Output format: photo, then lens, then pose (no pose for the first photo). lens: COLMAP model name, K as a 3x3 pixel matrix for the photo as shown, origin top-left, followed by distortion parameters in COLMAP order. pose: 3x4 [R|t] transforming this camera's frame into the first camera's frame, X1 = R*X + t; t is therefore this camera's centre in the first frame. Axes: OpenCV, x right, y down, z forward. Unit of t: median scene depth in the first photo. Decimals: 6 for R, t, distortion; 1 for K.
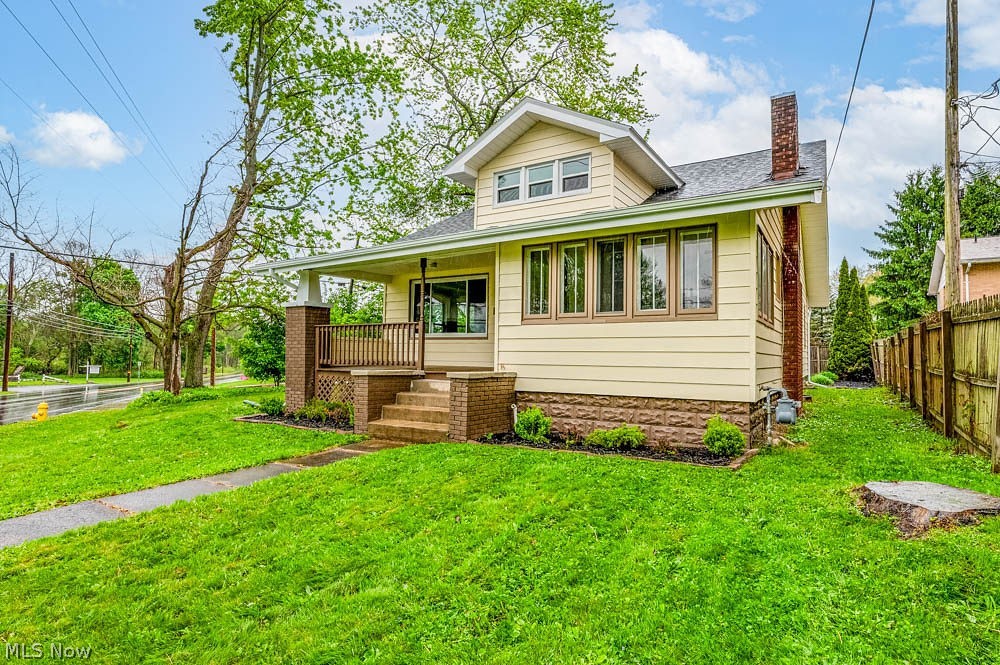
lens RADIAL K [[524.8, 0, 501.4], [0, 524.8, 333.4], [0, 0, 1]] dist [0.000452, 0.000078]
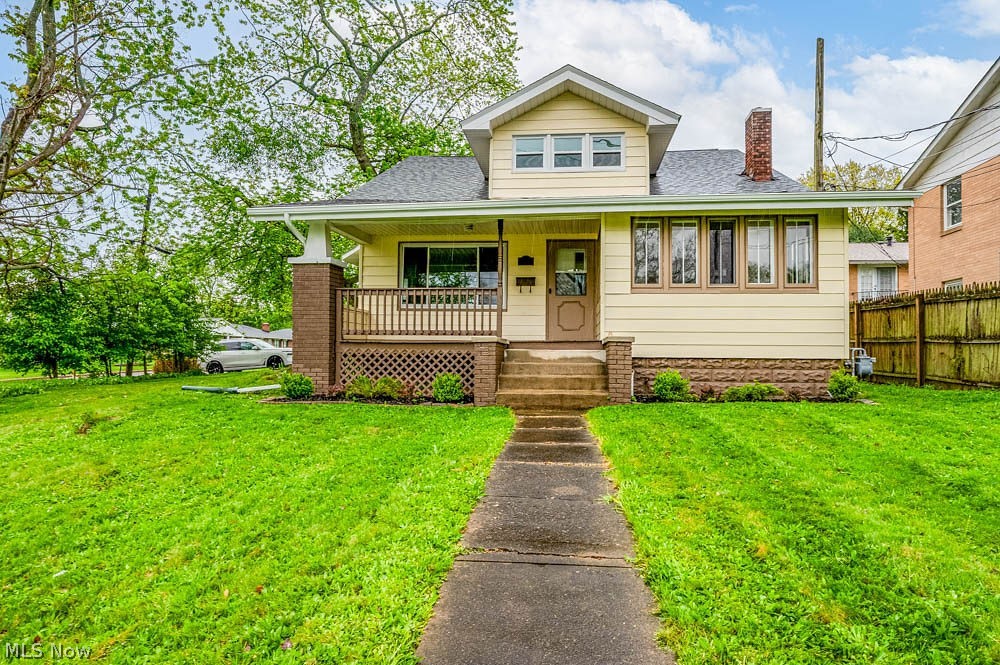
lens RADIAL K [[590.9, 0, 500.4], [0, 590.9, 332.7], [0, 0, 1]] dist [0.000873, -0.000684]
pose [[0.899301, 0.011283, 0.437185, -0.685046], [-0.019365, 0.999714, 0.014033, 0.048433], [-0.436902, -0.021086, 0.899262, 0.063145]]
